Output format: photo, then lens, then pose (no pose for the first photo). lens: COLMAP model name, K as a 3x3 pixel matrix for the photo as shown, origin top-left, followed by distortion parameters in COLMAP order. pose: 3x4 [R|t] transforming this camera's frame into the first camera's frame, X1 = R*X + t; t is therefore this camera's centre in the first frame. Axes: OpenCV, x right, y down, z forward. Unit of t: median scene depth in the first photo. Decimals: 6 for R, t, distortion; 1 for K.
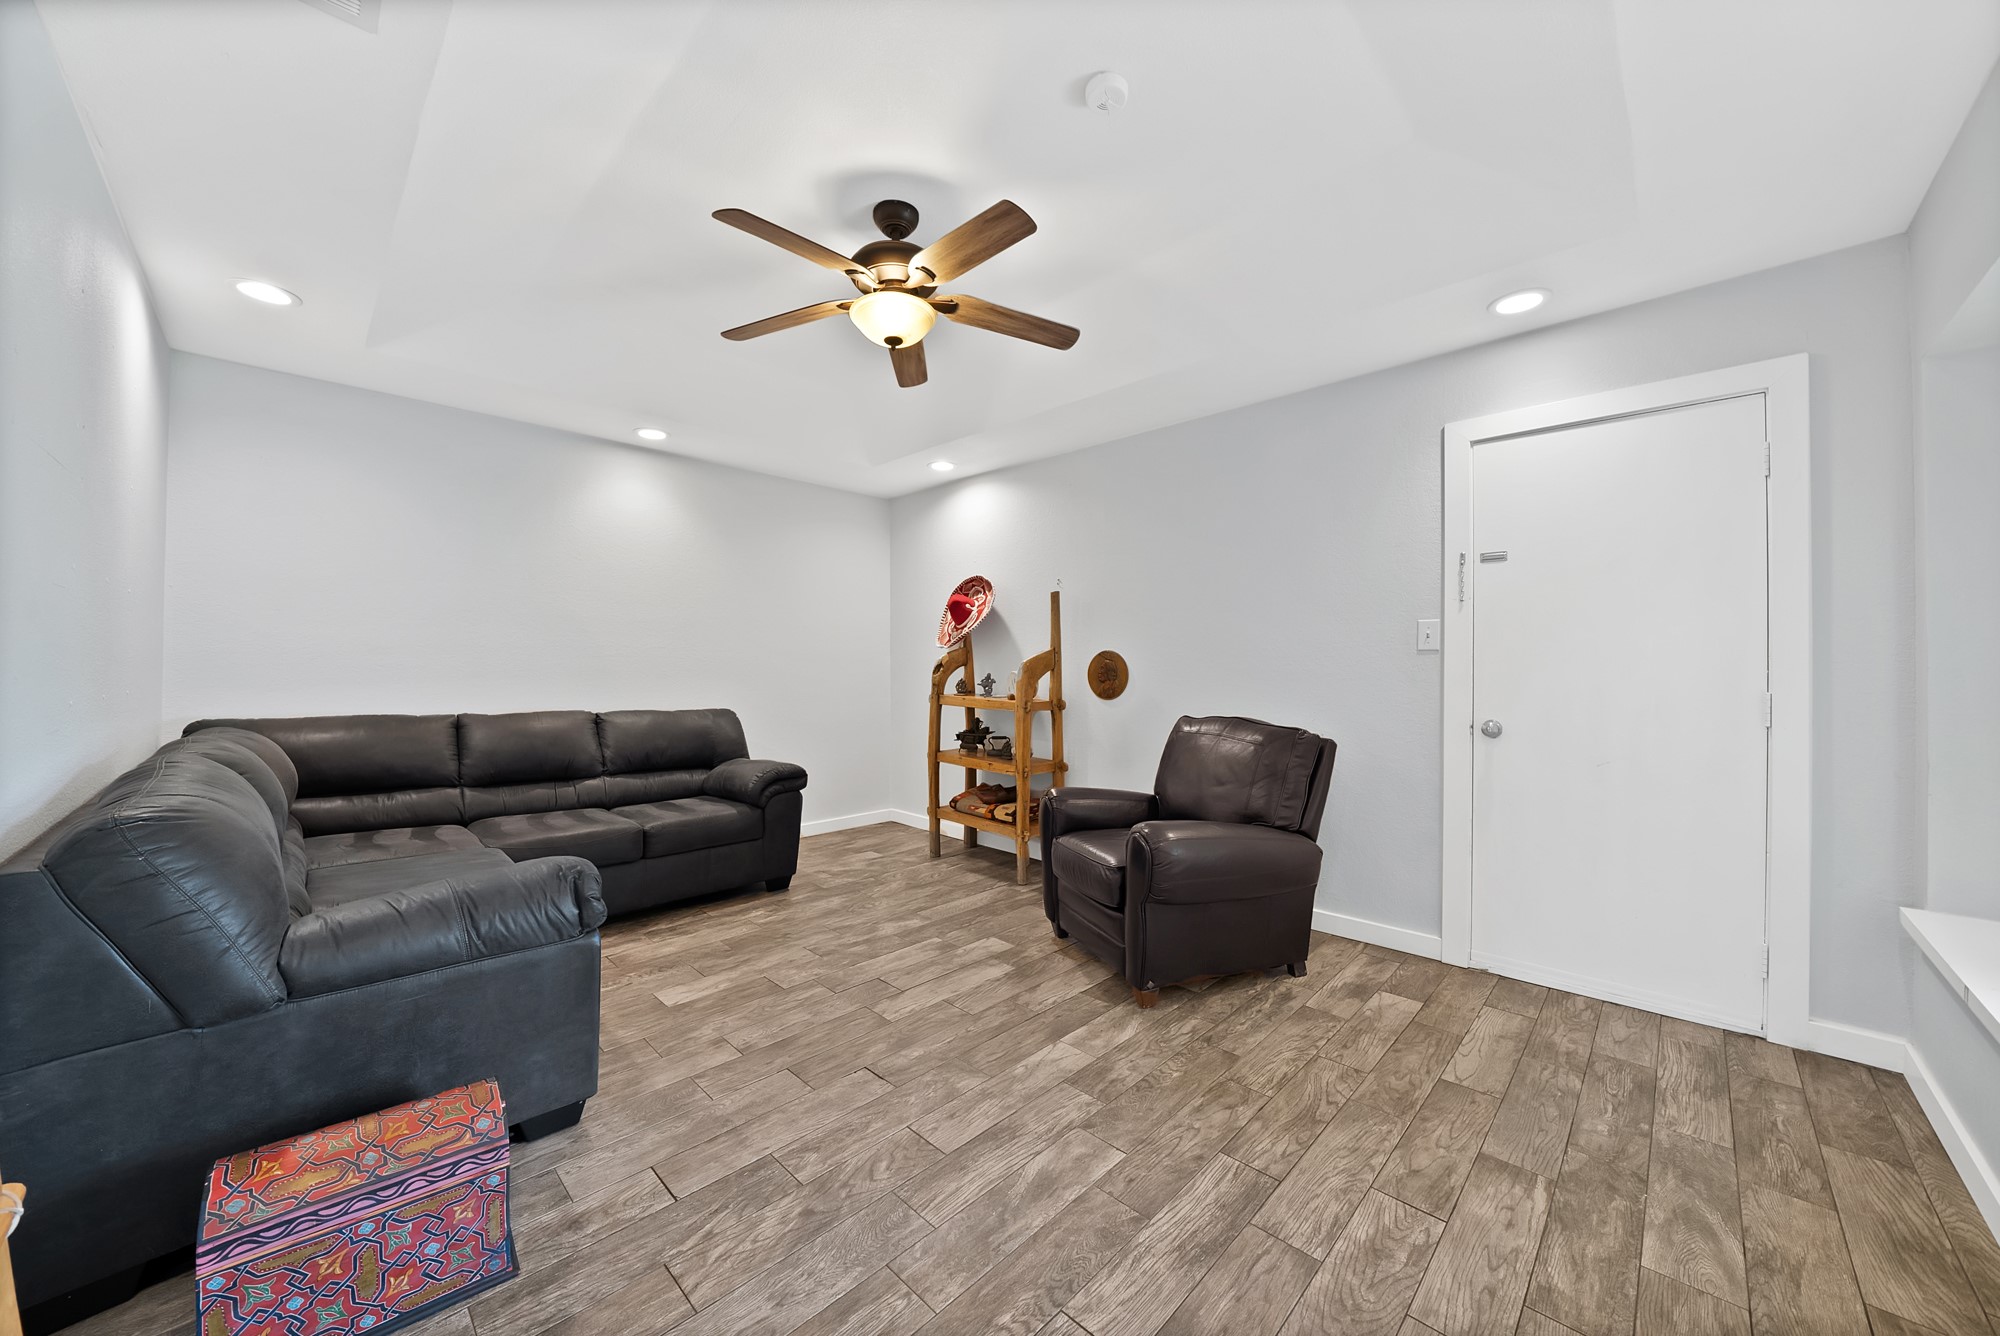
lens RADIAL K [[713.6, 0, 989.9], [0, 713.6, 673.4], [0, 0, 1]] dist [-0.022712, -0.000016]
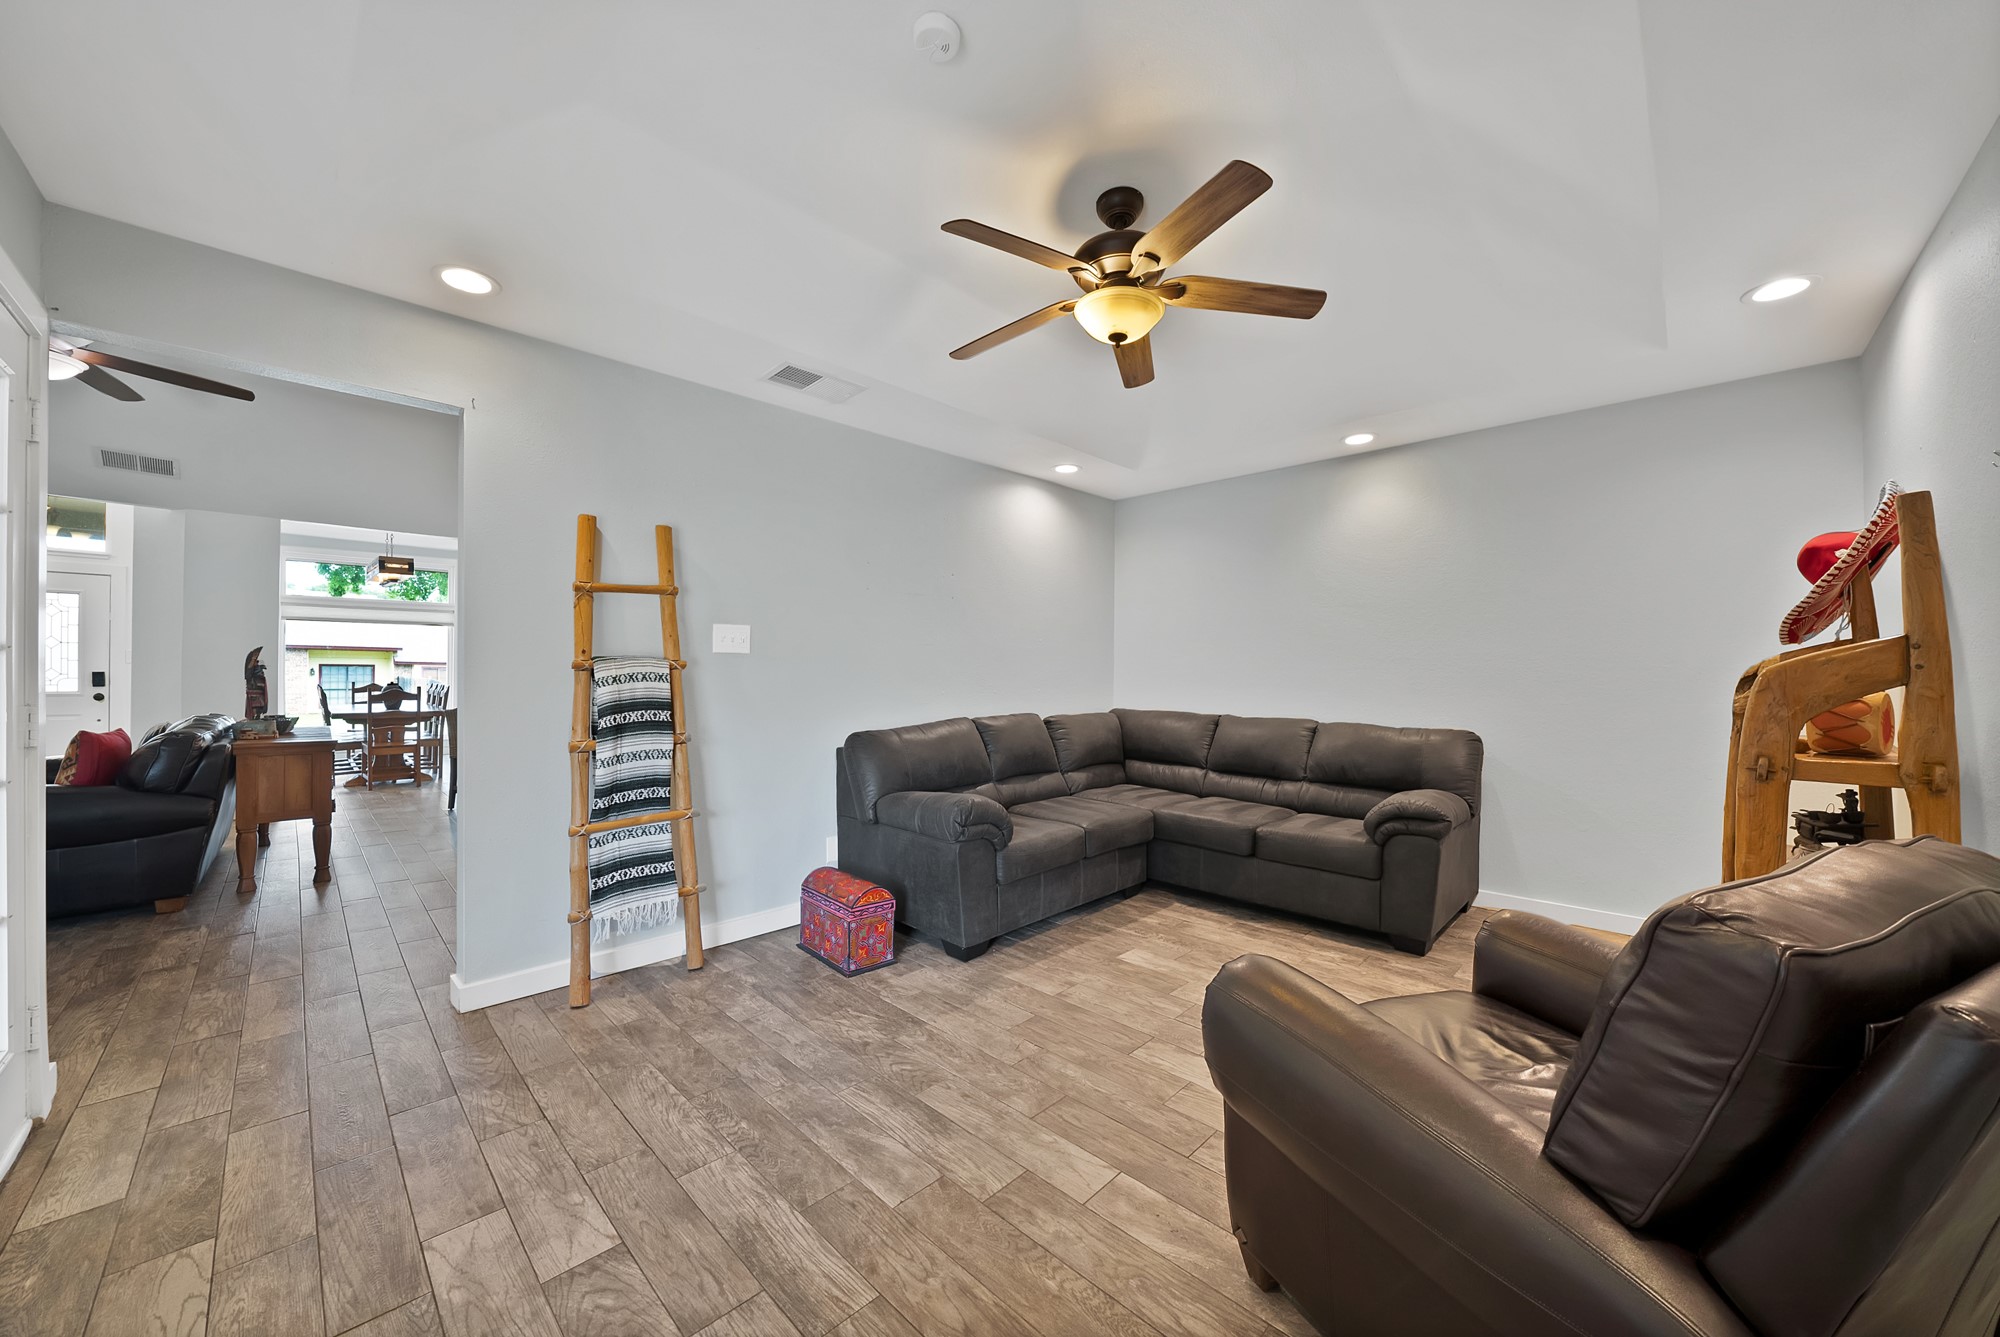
lens RADIAL K [[713.6, 0, 989.9], [0, 713.6, 673.9], [0, 0, 1]] dist [-0.022712, -0.000016]
pose [[0.006303, -0.005544, -0.999965, 0.937485], [-0.014048, 0.999885, -0.005632, -0.007597], [0.999881, 0.014083, 0.006224, 0.934989]]
